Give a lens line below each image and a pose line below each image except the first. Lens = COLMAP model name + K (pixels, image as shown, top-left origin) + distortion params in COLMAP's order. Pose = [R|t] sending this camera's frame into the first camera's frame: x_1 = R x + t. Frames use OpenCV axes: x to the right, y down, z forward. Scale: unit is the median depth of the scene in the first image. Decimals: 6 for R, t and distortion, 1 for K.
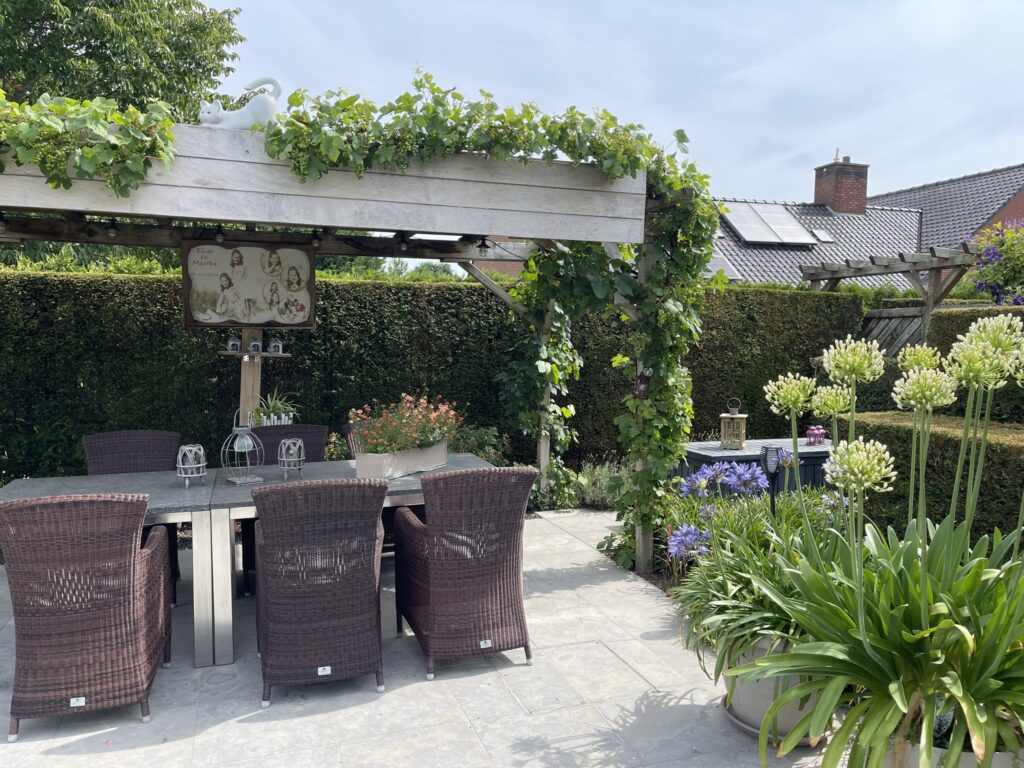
lens RADIAL K [[750.7, 0, 512.0], [0, 750.7, 384.0], [0, 0, 1]] dist [-0.007666, -0.001920]
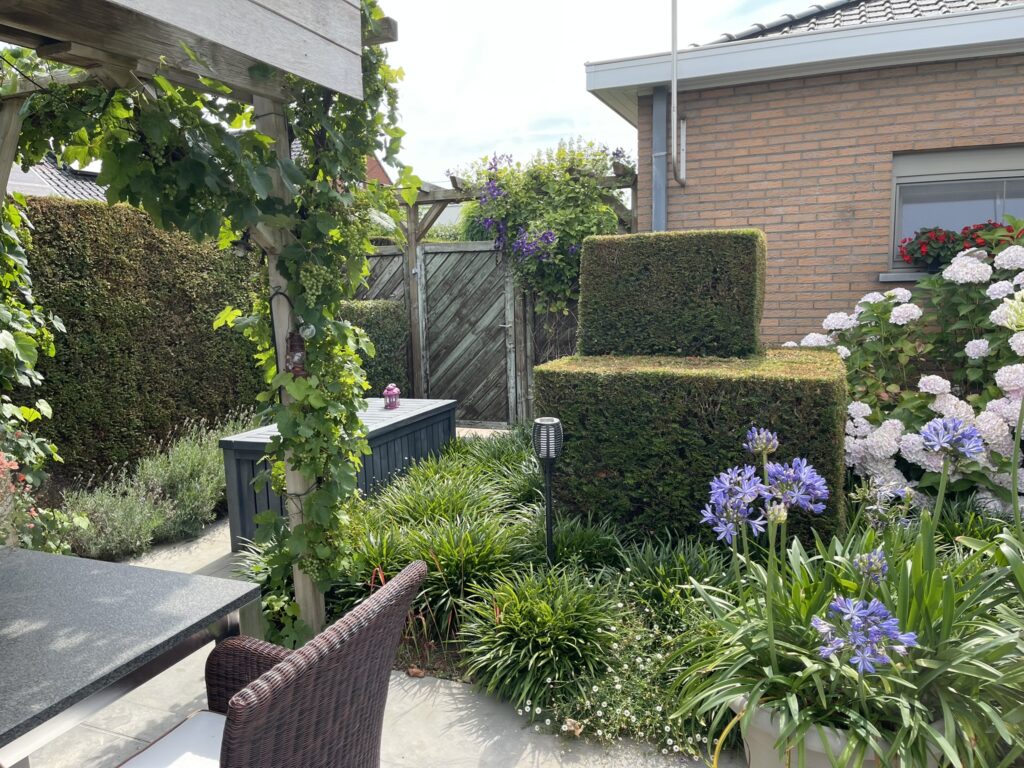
lens RADIAL K [[750.7, 0, 512.0], [0, 750.7, 384.0], [0, 0, 1]] dist [-0.007666, -0.001920]
pose [[0.632701, -0.124265, 0.764361, -0.125723], [0.074994, 0.992234, 0.099234, -0.014304], [-0.770756, -0.005464, 0.637107, 0.332633]]
